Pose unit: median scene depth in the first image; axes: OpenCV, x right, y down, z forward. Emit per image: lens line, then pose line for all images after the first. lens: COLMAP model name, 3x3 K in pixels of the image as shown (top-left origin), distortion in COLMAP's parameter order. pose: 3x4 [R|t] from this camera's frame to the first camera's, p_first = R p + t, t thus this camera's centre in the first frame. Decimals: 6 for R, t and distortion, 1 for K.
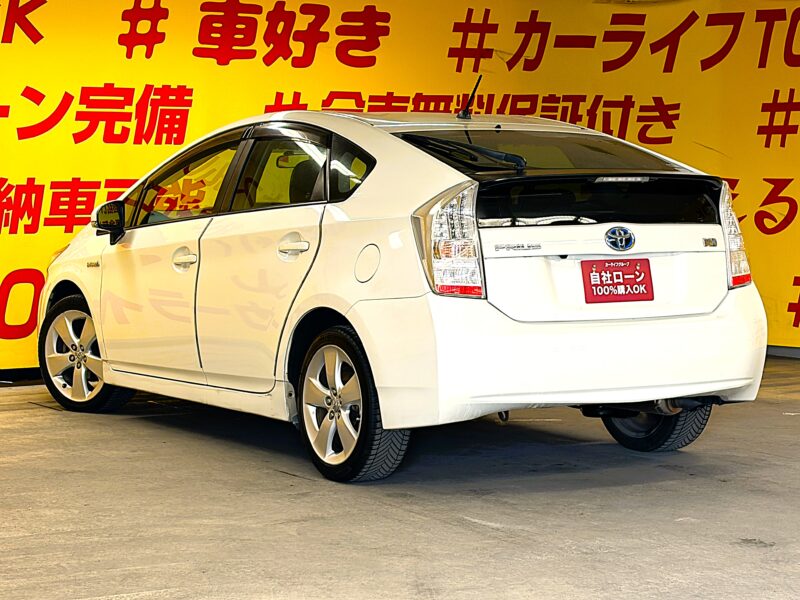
lens RADIAL K [[1837.7, 0, 382.8], [0, 1837.7, 299.5], [0, 0, 1]] dist [0.298996, -2.531150]
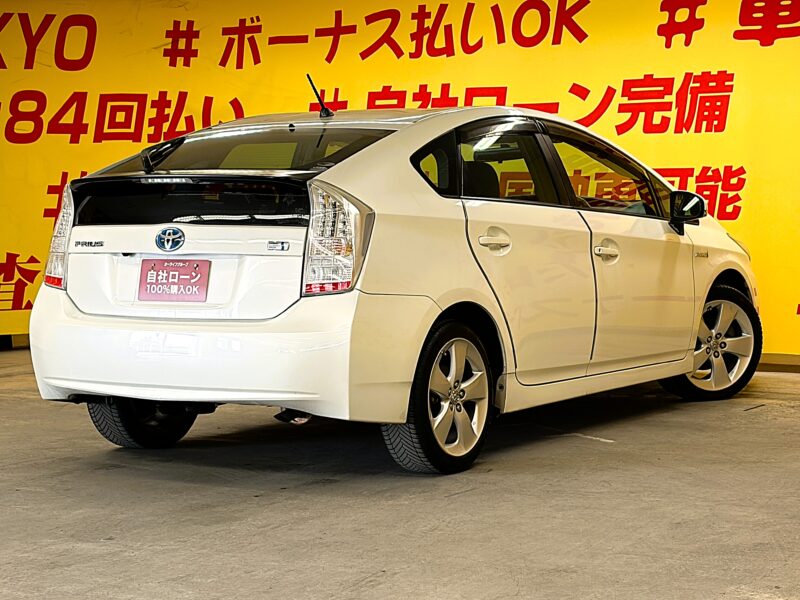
lens RADIAL K [[1837.7, 0, 382.8], [0, 1837.7, 299.5], [0, 0, 1]] dist [0.298996, -2.531150]
pose [[0.457721, 0.056344, -0.887309, 0.696402], [-0.041523, 0.998256, 0.041969, -0.030303], [0.888126, 0.017634, 0.459262, 0.408398]]
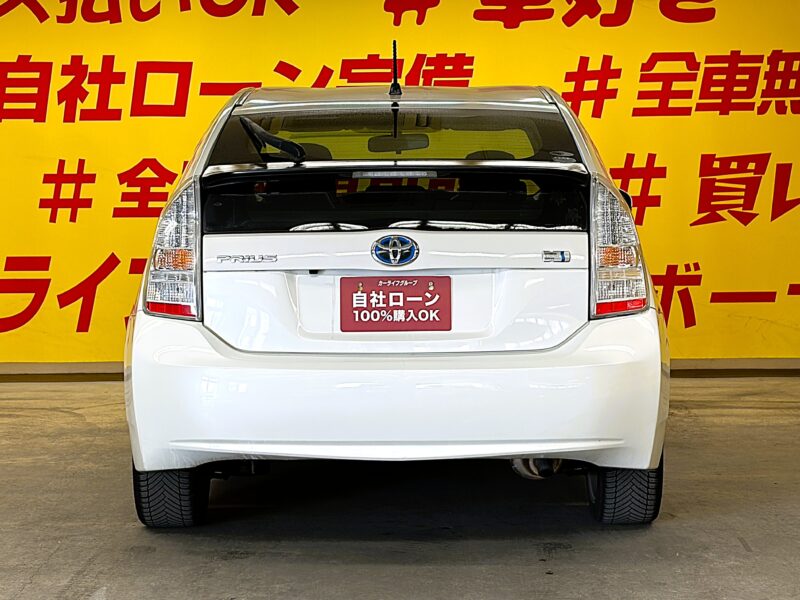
lens RADIAL K [[1915.1, 0, 365.4], [0, 1915.1, 315.2], [0, 0, 1]] dist [0.082679, 0.413946]
pose [[0.852409, 0.041065, -0.521261, 0.346851], [-0.027140, 0.999042, 0.034323, -0.021174], [0.522172, -0.015110, 0.852707, 0.193431]]
